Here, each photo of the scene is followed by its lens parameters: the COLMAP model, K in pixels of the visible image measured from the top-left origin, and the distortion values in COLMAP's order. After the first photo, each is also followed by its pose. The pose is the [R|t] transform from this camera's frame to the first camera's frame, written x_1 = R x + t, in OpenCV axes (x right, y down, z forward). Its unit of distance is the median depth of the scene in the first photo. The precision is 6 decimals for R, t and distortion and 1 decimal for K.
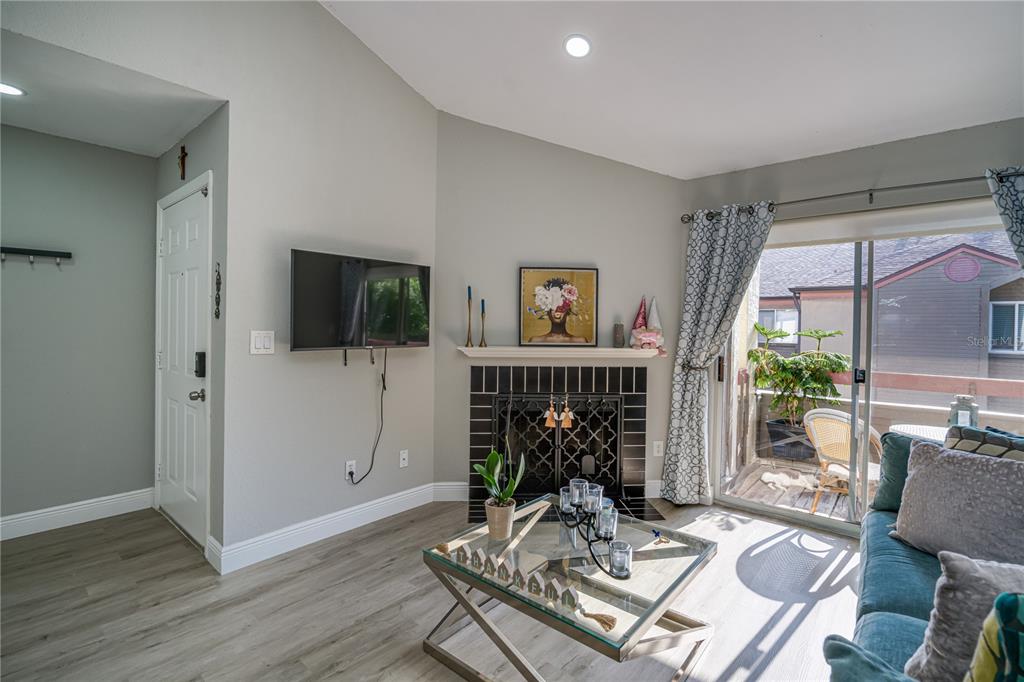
lens RADIAL K [[476.8, 0, 507.6], [0, 476.8, 330.6], [0, 0, 1]] dist [-0.022697, 0.005253]
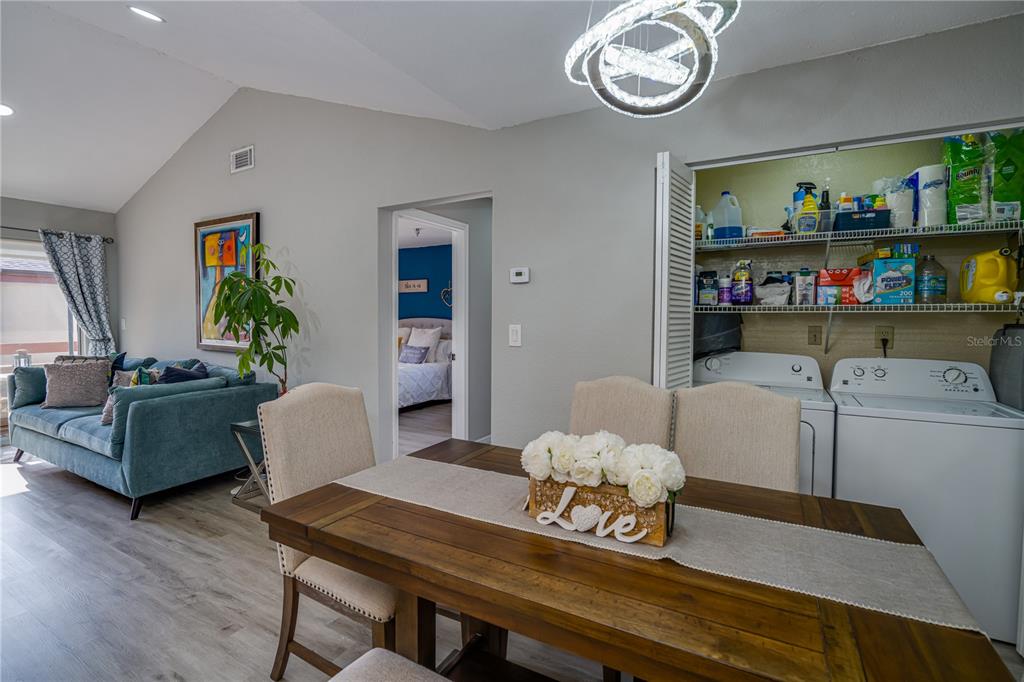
lens RADIAL K [[476.8, 0, 507.6], [0, 476.8, 330.6], [0, 0, 1]] dist [-0.022697, 0.005253]
pose [[-0.183416, -0.049026, 0.981812, -0.838426], [0.003929, 0.998711, 0.050604, -0.011442], [-0.983028, 0.013139, -0.182987, -0.359074]]
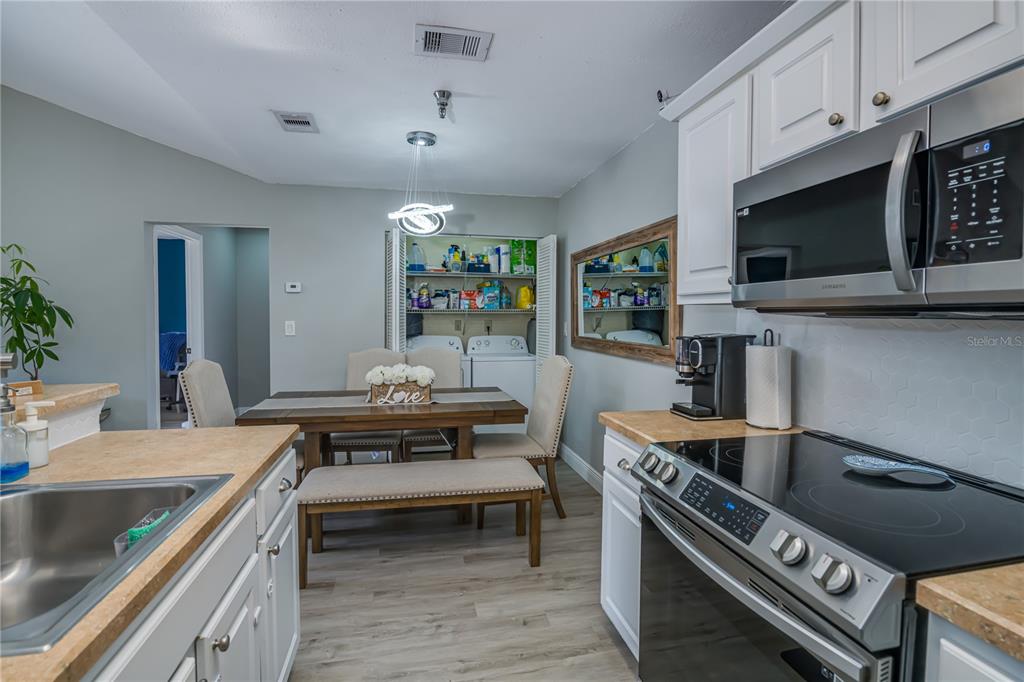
lens RADIAL K [[476.8, 0, 507.6], [0, 476.8, 330.6], [0, 0, 1]] dist [-0.022697, 0.005253]
pose [[-0.792417, -0.038986, 0.608733, -1.179120], [-0.010567, 0.998683, 0.050204, -0.020921], [-0.609888, 0.033350, -0.791785, 0.070630]]
